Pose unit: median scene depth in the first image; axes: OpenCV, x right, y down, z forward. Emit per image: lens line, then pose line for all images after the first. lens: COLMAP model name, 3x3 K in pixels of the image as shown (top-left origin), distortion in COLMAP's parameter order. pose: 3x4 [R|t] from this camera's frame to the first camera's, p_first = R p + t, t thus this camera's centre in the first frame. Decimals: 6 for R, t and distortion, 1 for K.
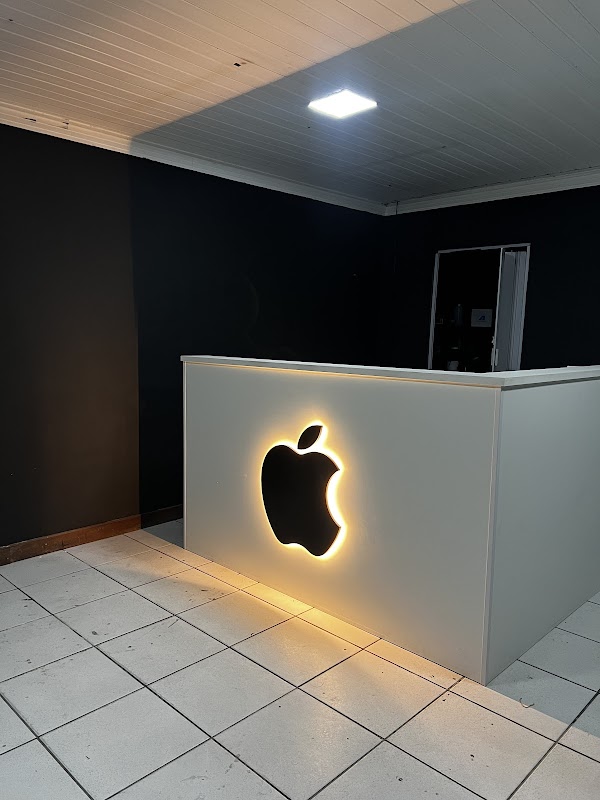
lens RADIAL K [[605.3, 0, 300.0], [0, 605.3, 400.0], [0, 0, 1]] dist [0.017246, -0.002612]
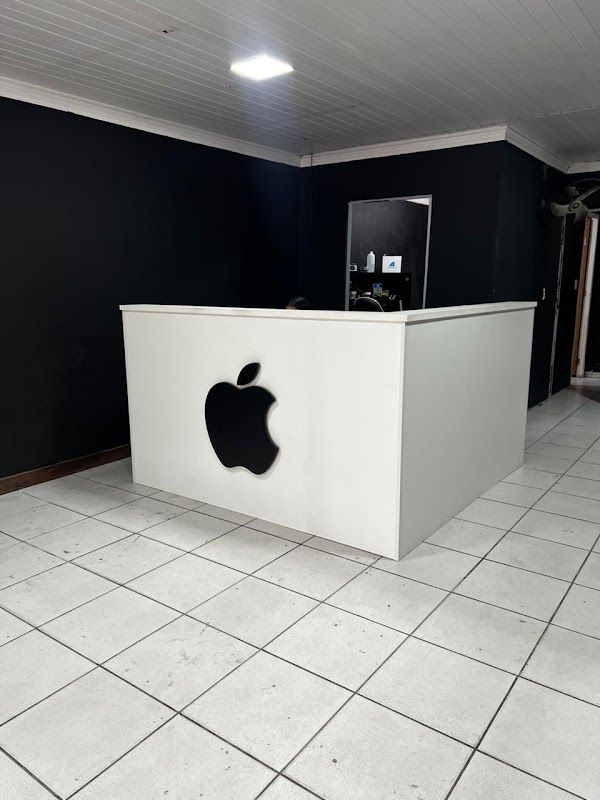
lens RADIAL K [[605.3, 0, 300.0], [0, 605.3, 400.0], [0, 0, 1]] dist [0.017246, -0.002612]
pose [[0.990305, -0.047275, 0.130616, -0.035410], [0.036249, 0.995675, 0.085539, 0.016572], [-0.134095, -0.079975, 0.987736, -0.143264]]
